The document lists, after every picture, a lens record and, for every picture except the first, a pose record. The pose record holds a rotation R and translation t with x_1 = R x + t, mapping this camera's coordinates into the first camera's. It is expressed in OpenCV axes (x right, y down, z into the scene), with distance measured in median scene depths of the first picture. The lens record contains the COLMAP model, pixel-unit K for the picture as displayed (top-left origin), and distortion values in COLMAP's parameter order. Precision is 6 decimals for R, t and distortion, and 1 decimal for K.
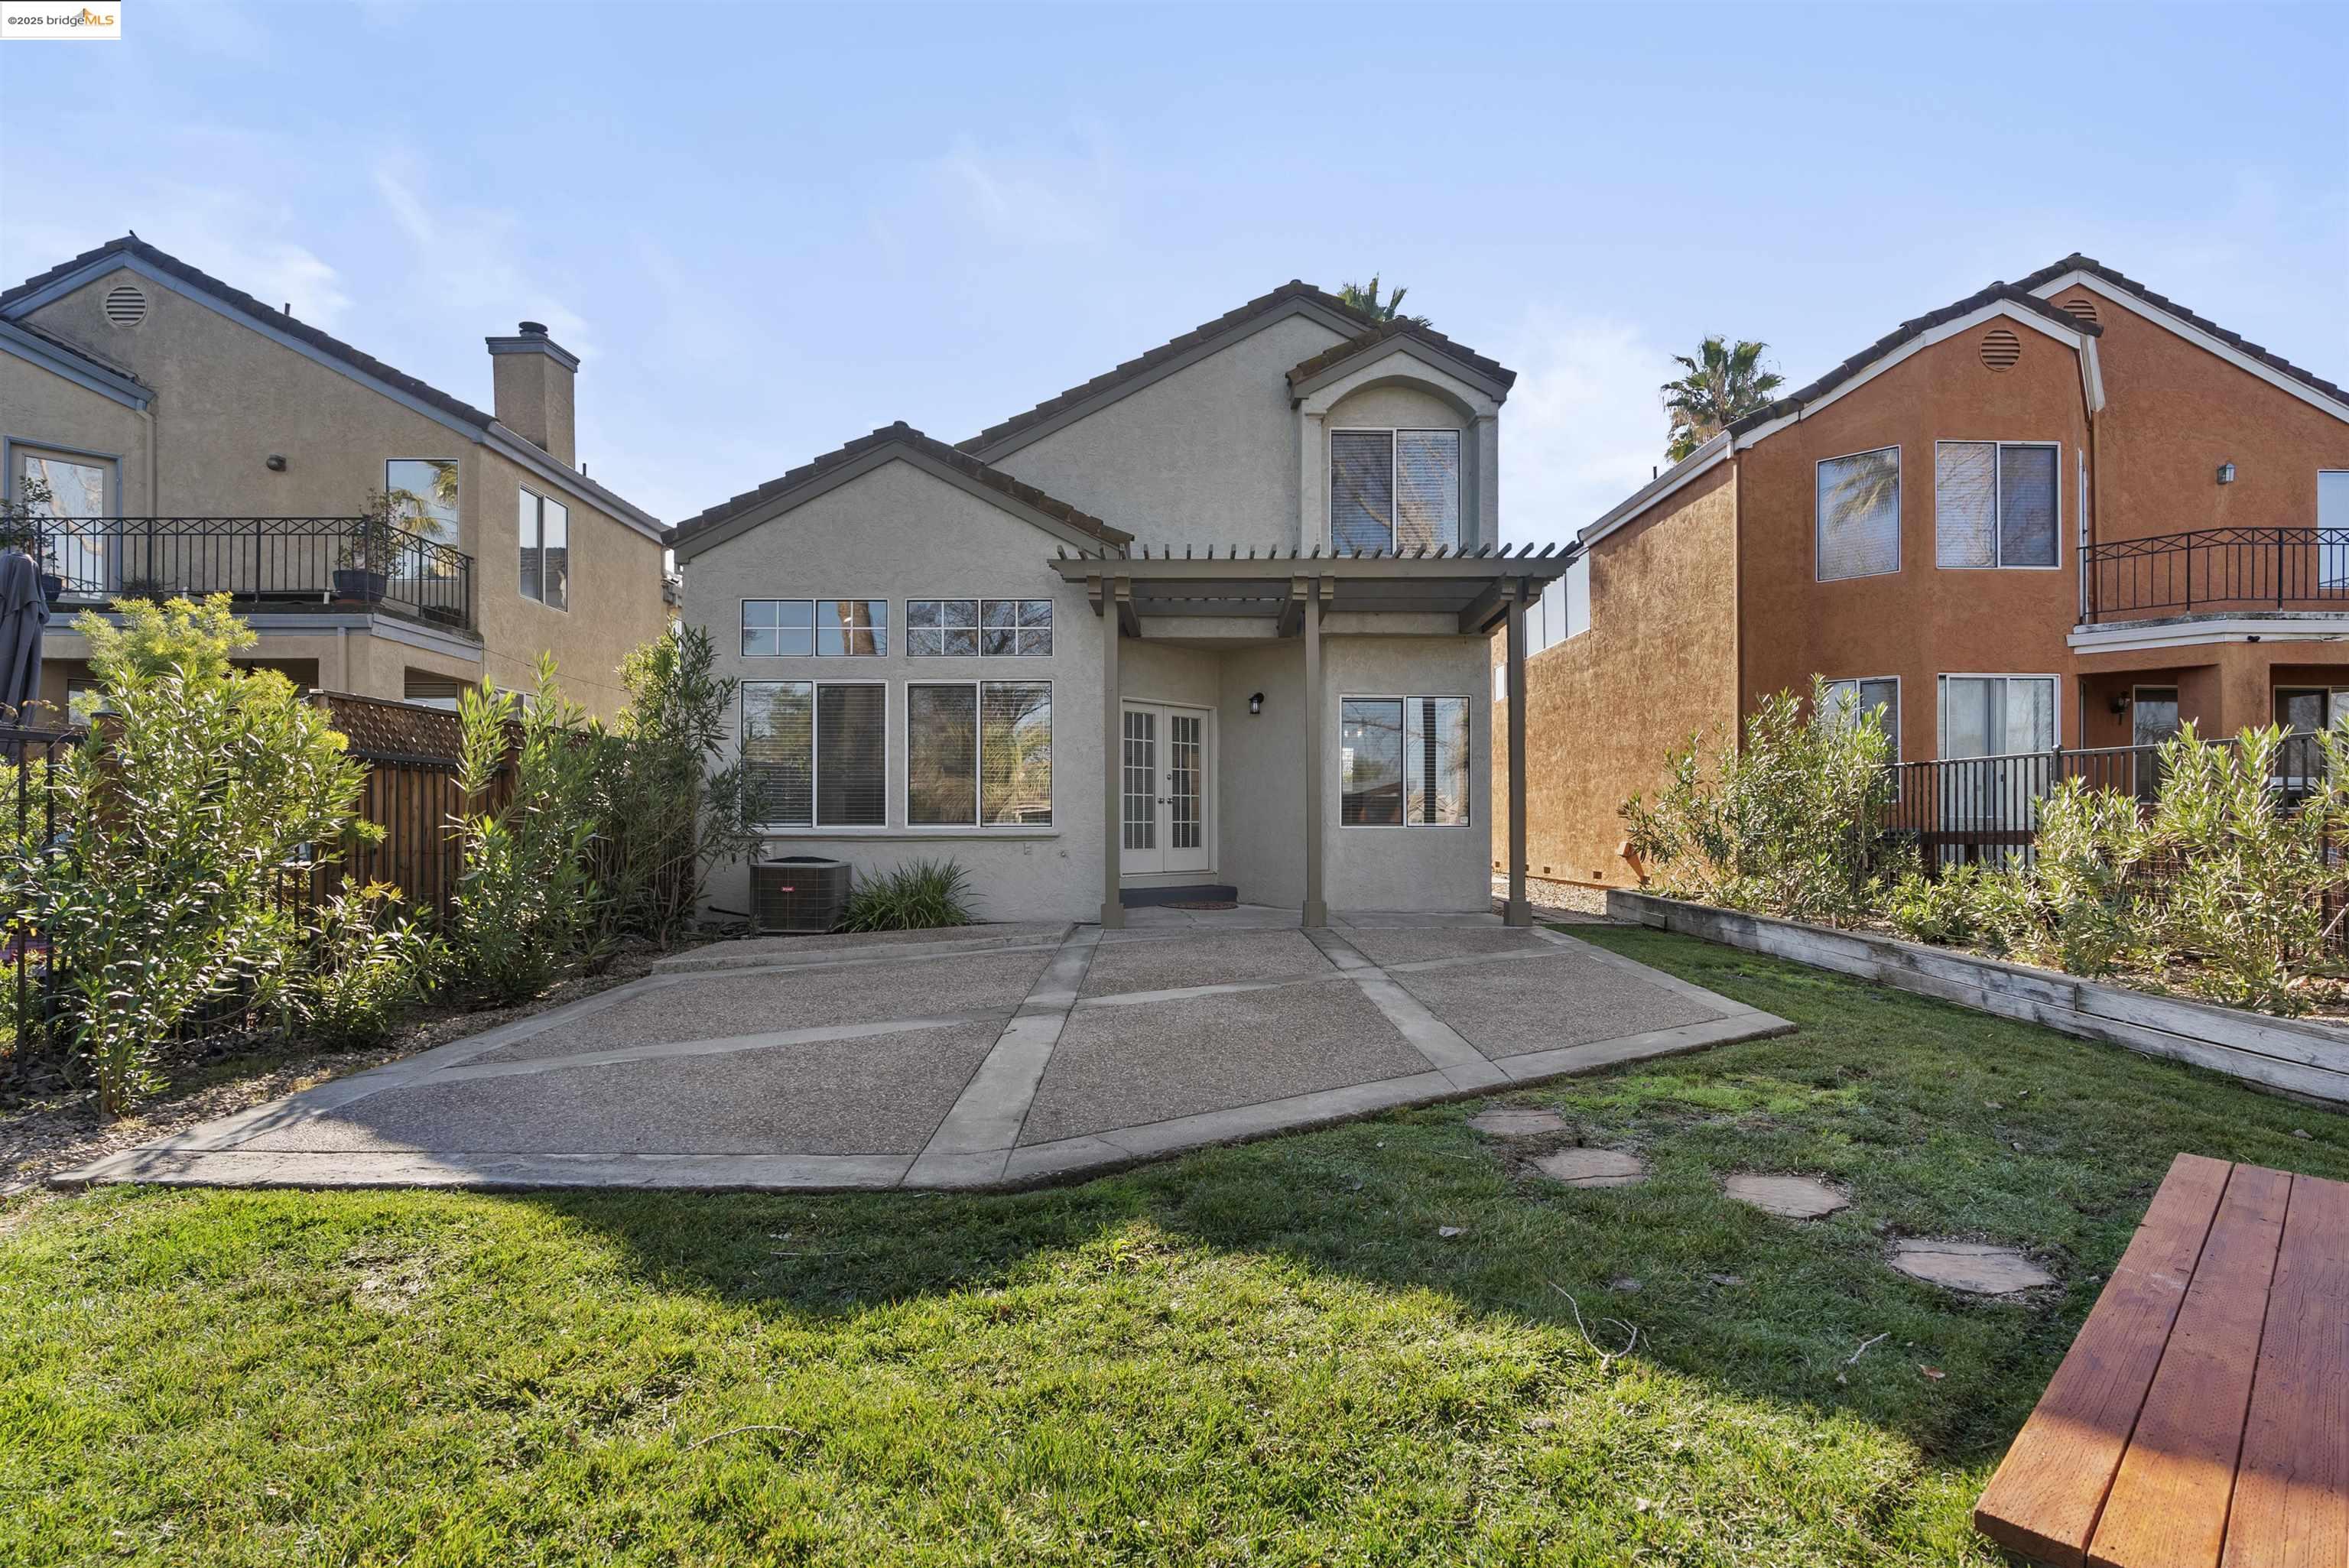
lens RADIAL K [[1120.0, 0, 1173.0], [0, 1120.0, 824.1], [0, 0, 1]] dist [-0.021818, 0.014226]
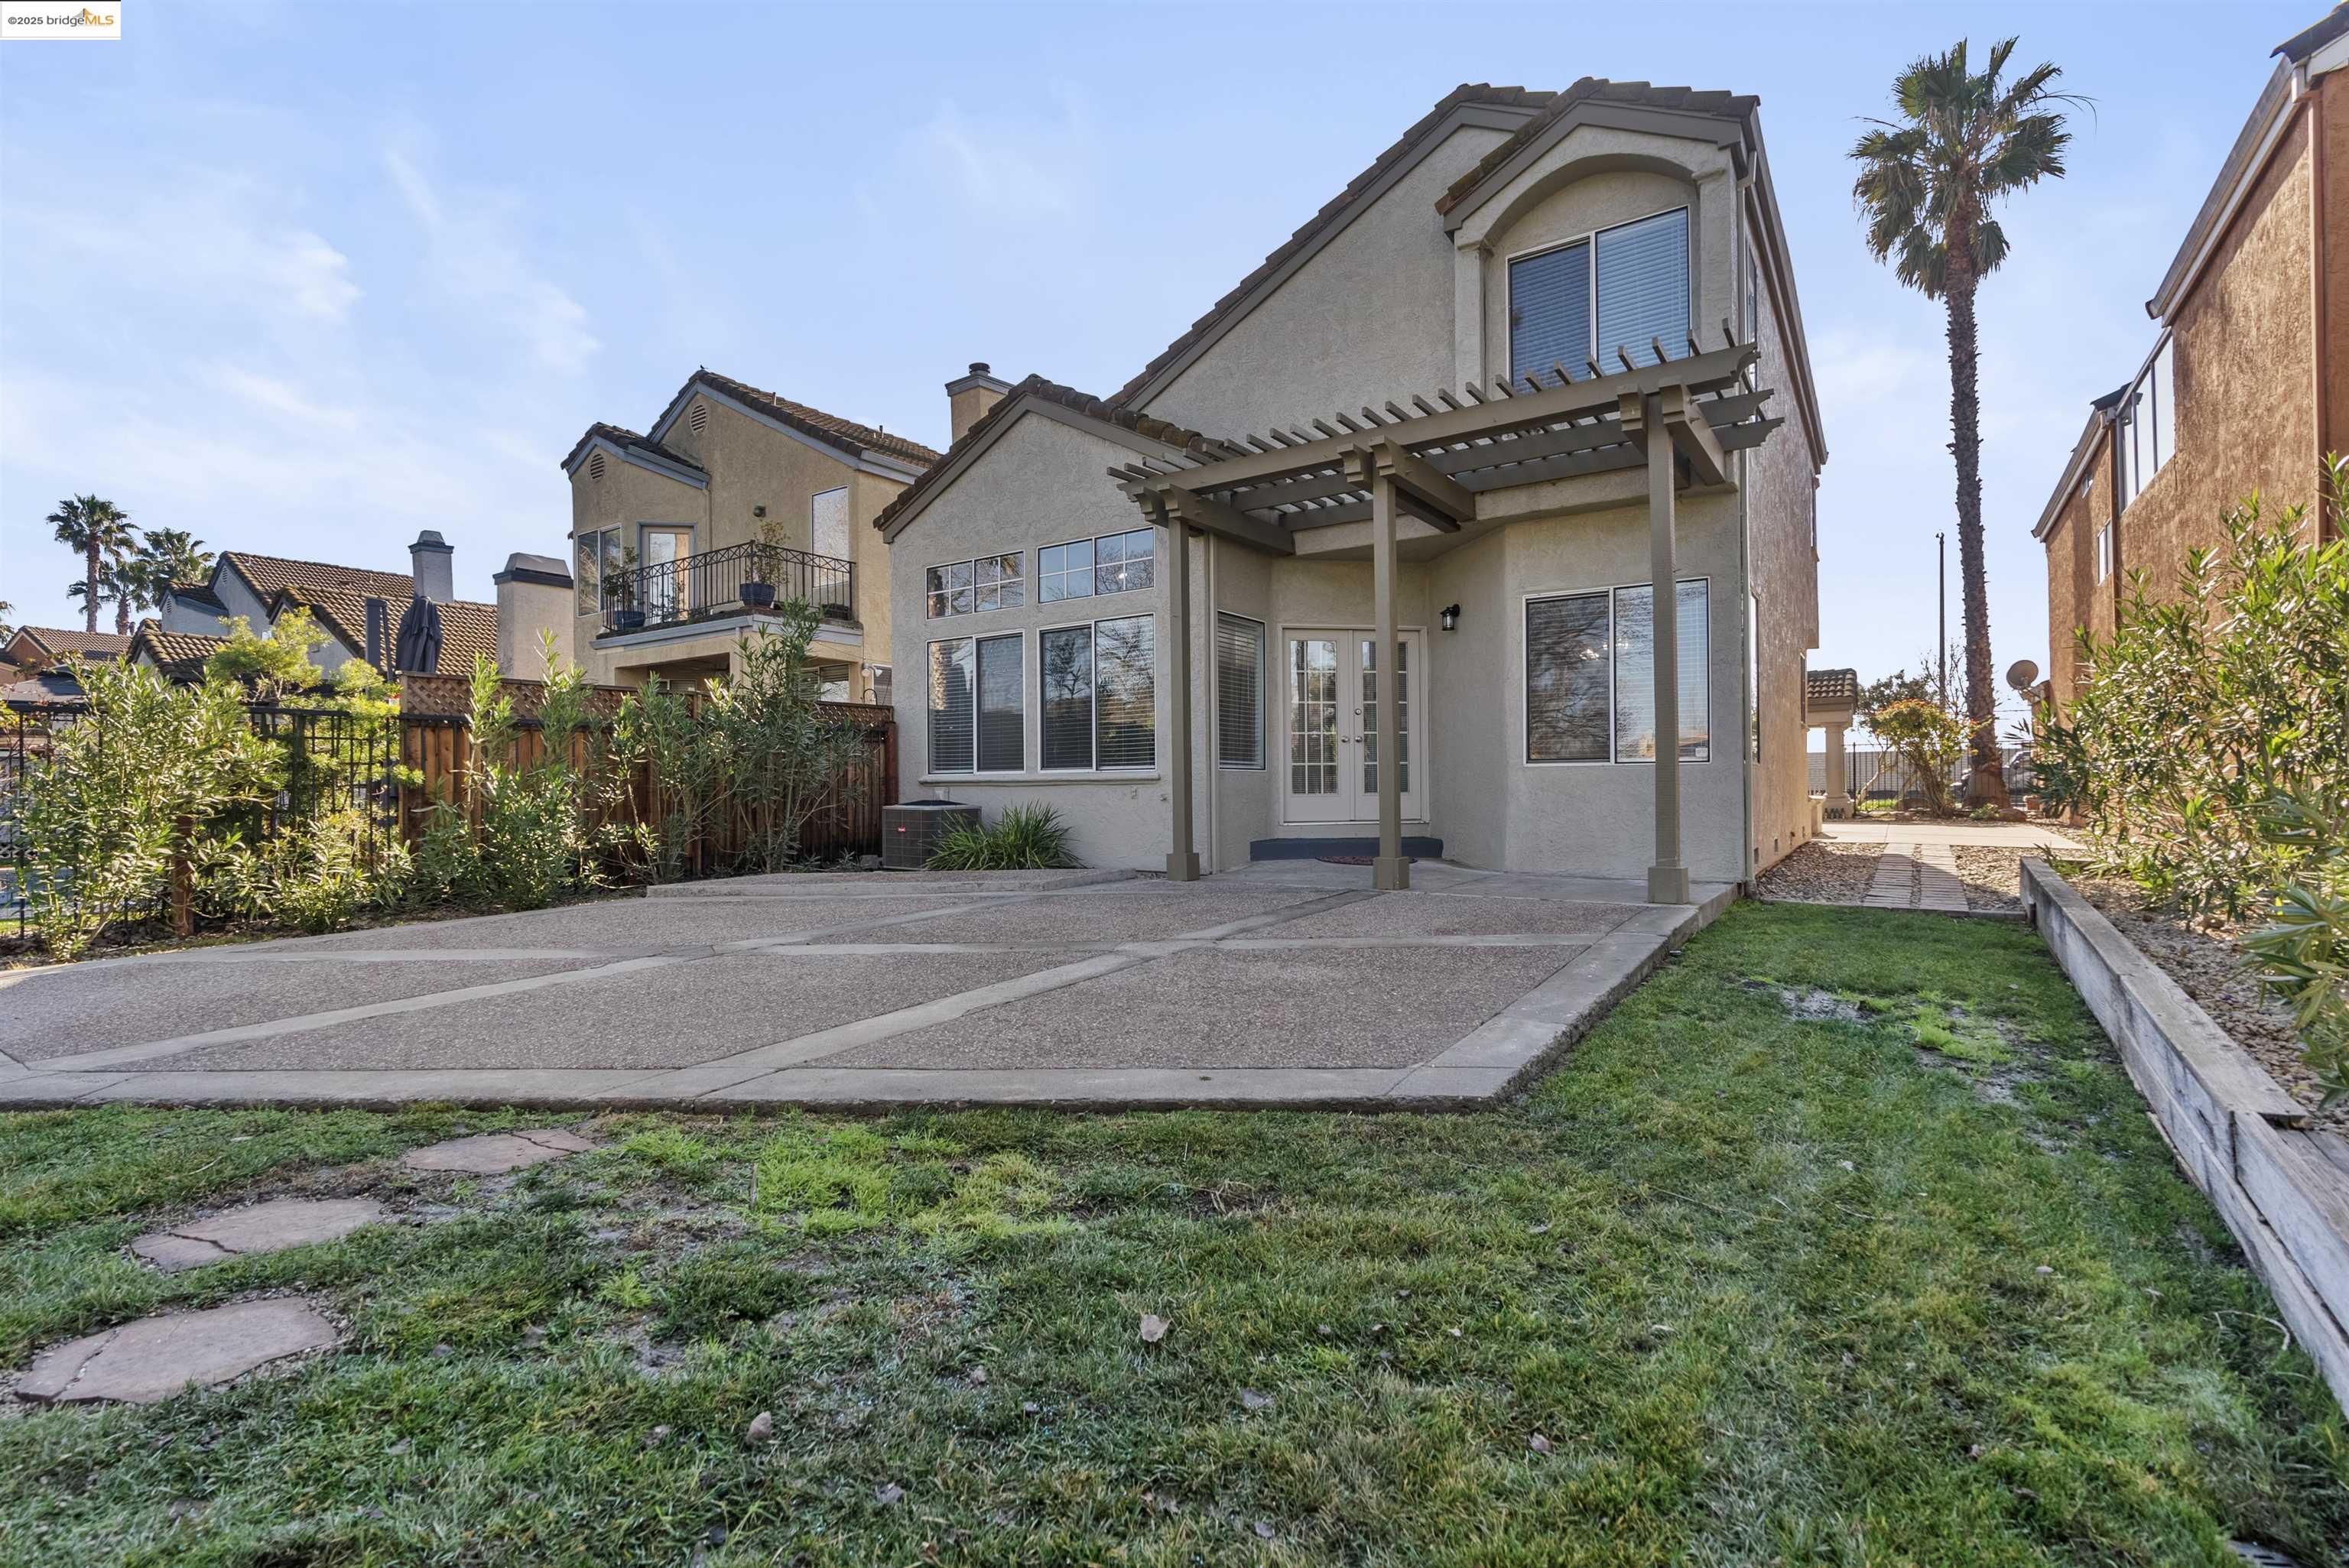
lens RADIAL K [[1067.0, 0, 1174.5], [0, 1067.0, 784.0], [0, 0, 1]] dist [-0.007378, 0.000573]
pose [[0.813552, -0.008449, -0.581431, 0.373987], [0.010391, 0.999946, 0.000009, 0.013212], [0.581400, -0.006049, 0.813595, 0.248029]]
